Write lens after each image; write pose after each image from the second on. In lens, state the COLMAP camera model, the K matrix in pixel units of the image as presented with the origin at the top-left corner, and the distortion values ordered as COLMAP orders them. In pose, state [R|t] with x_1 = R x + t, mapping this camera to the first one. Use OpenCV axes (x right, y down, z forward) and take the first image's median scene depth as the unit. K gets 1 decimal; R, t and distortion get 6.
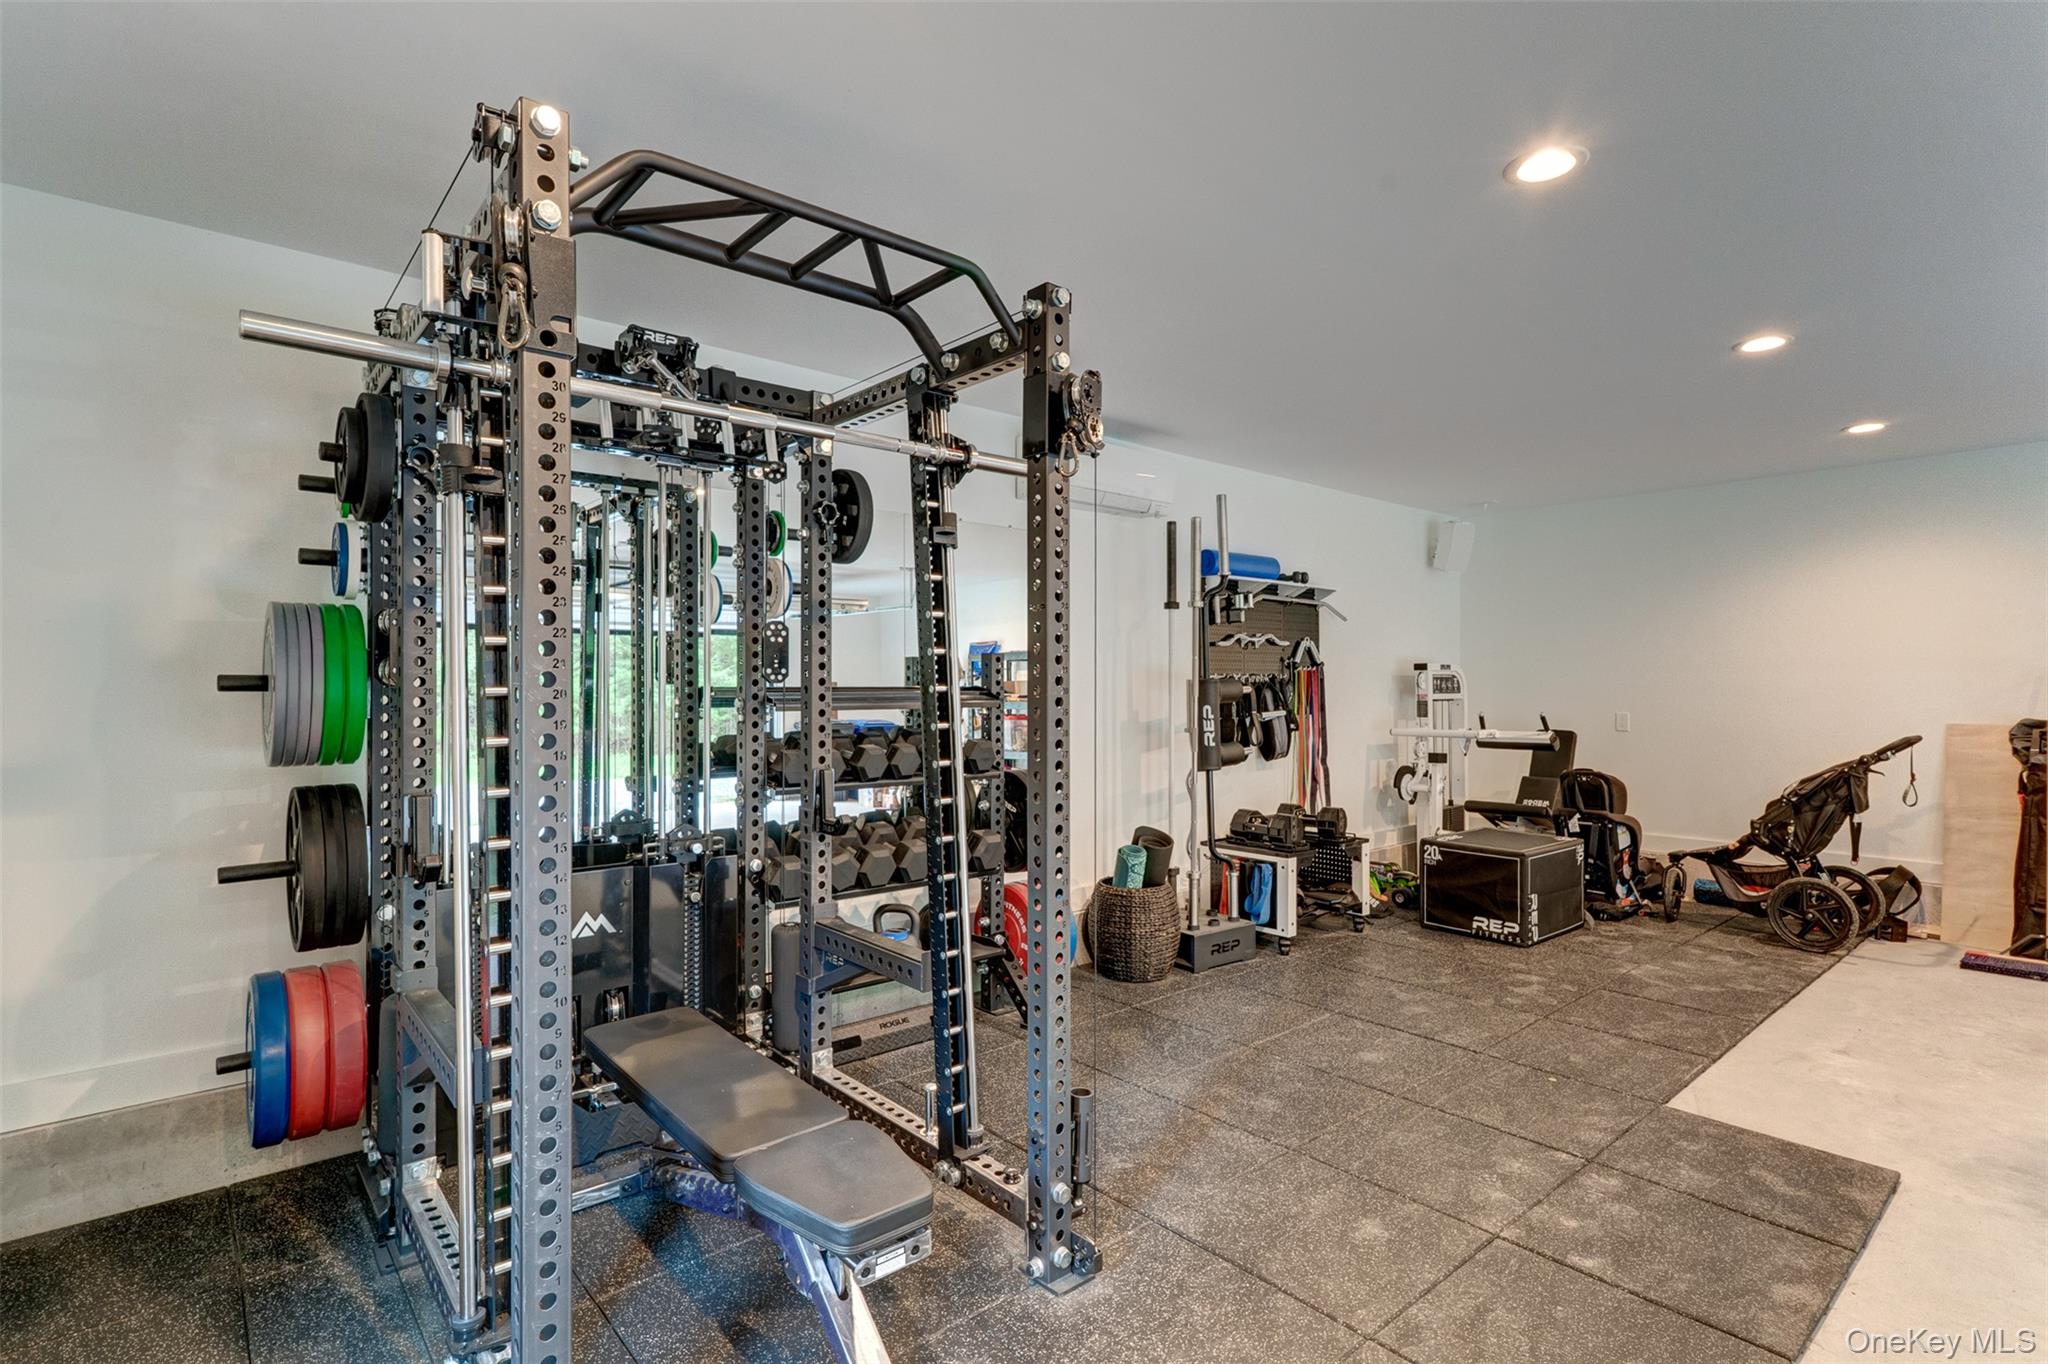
lens RADIAL K [[988.0, 0, 1024.0], [0, 988.0, 682.0], [0, 0, 1]] dist [0.001882, 0.000381]
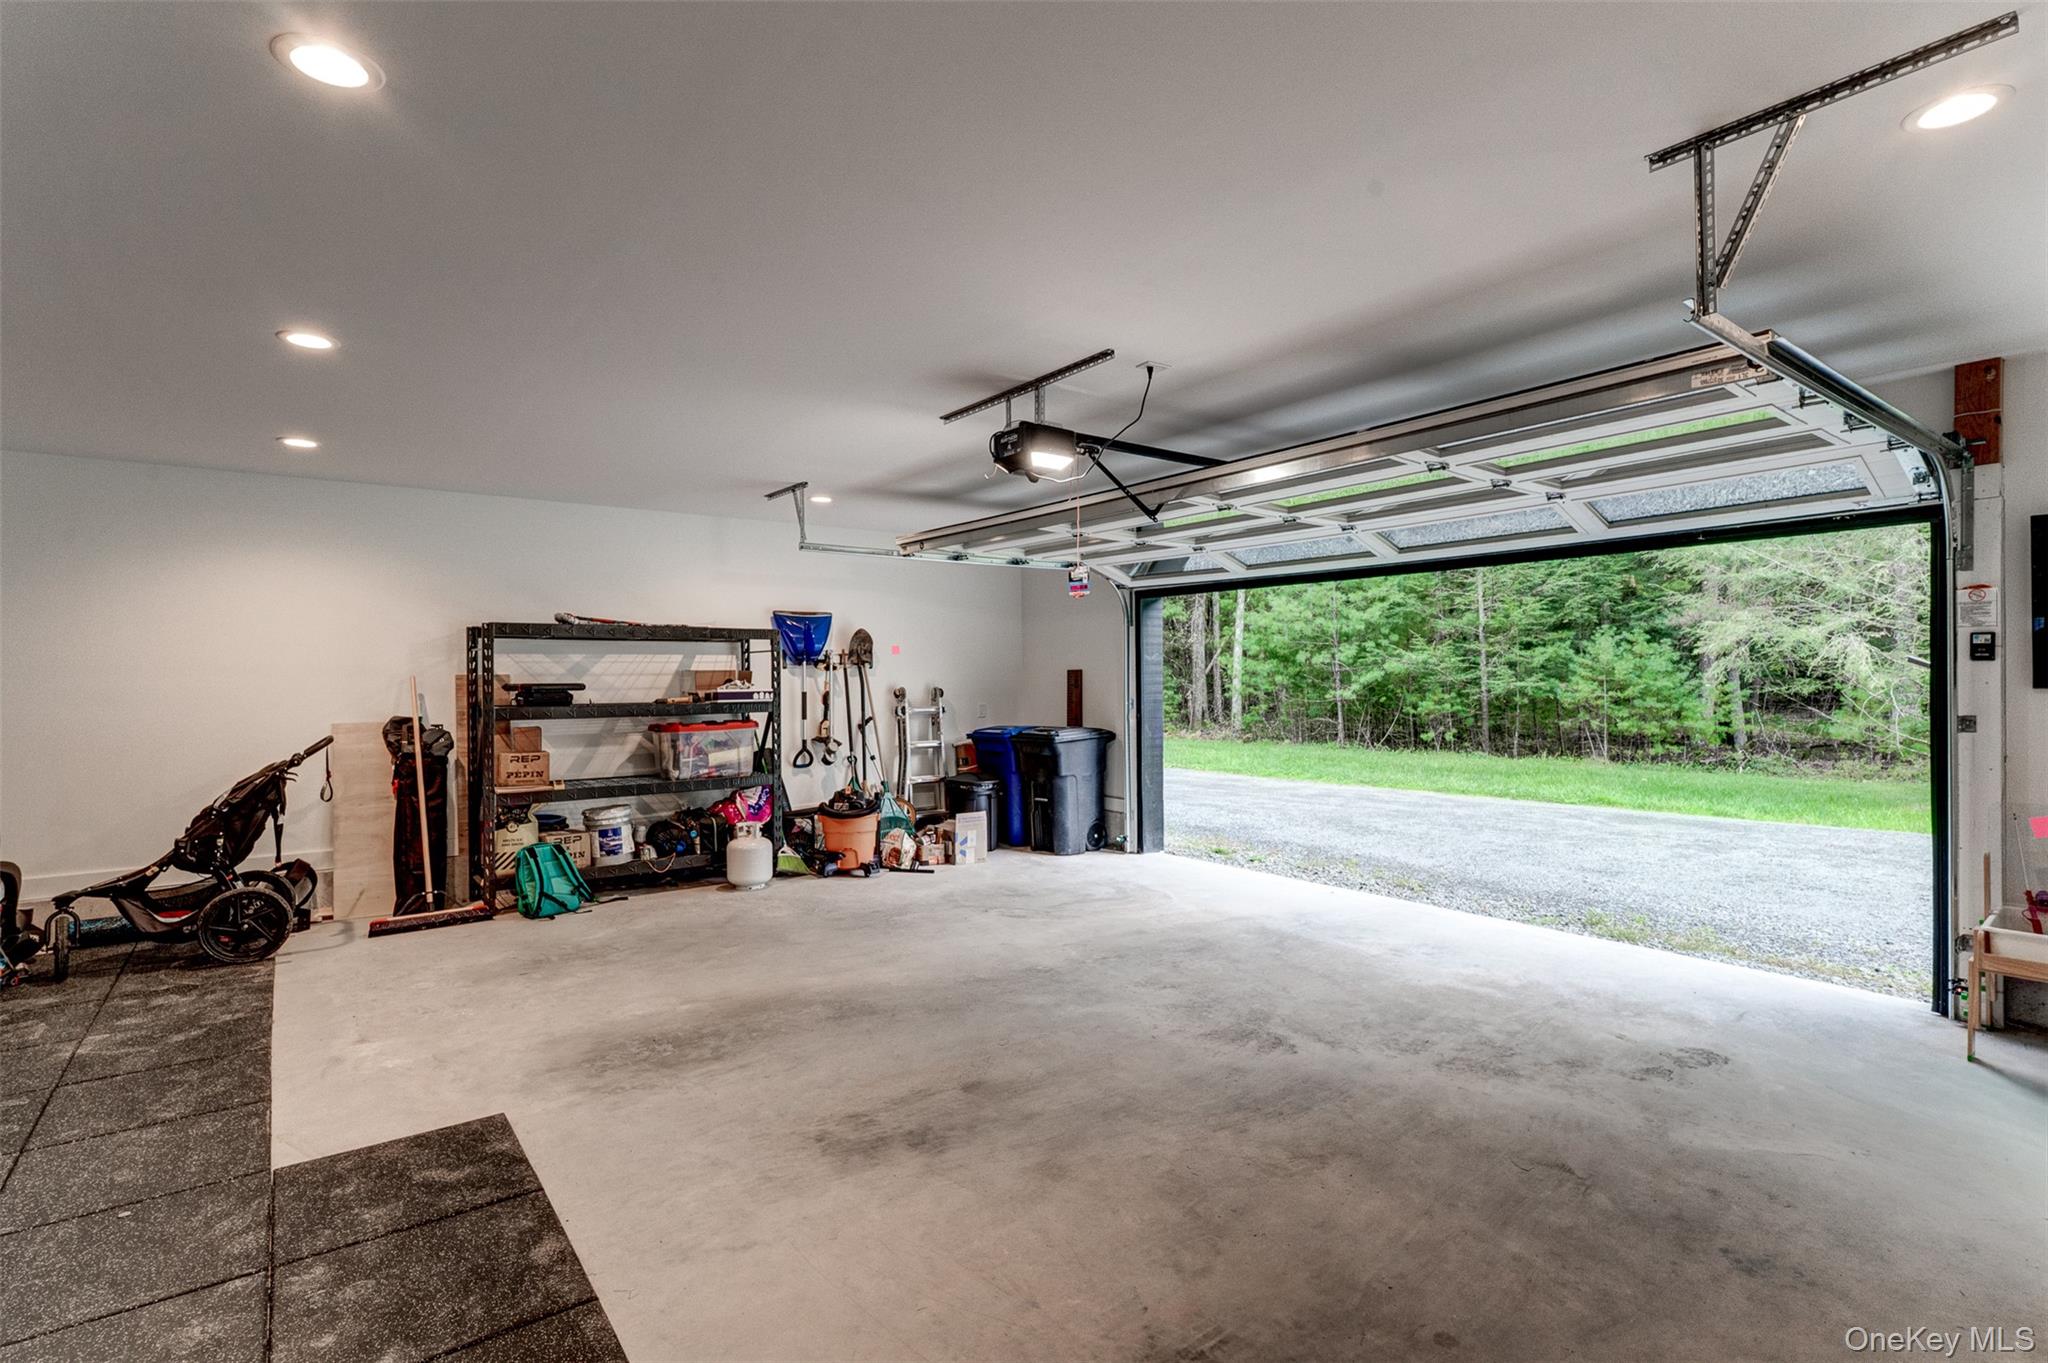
lens RADIAL K [[961.5, 0, 1024.0], [0, 961.5, 681.5], [0, 0, 1]] dist [-0.000471, -0.000101]
pose [[0.061501, -0.003083, 0.998102, -0.125988], [0.005131, 0.999983, 0.002773, -0.005504], [-0.998094, 0.004950, 0.061516, 0.204537]]
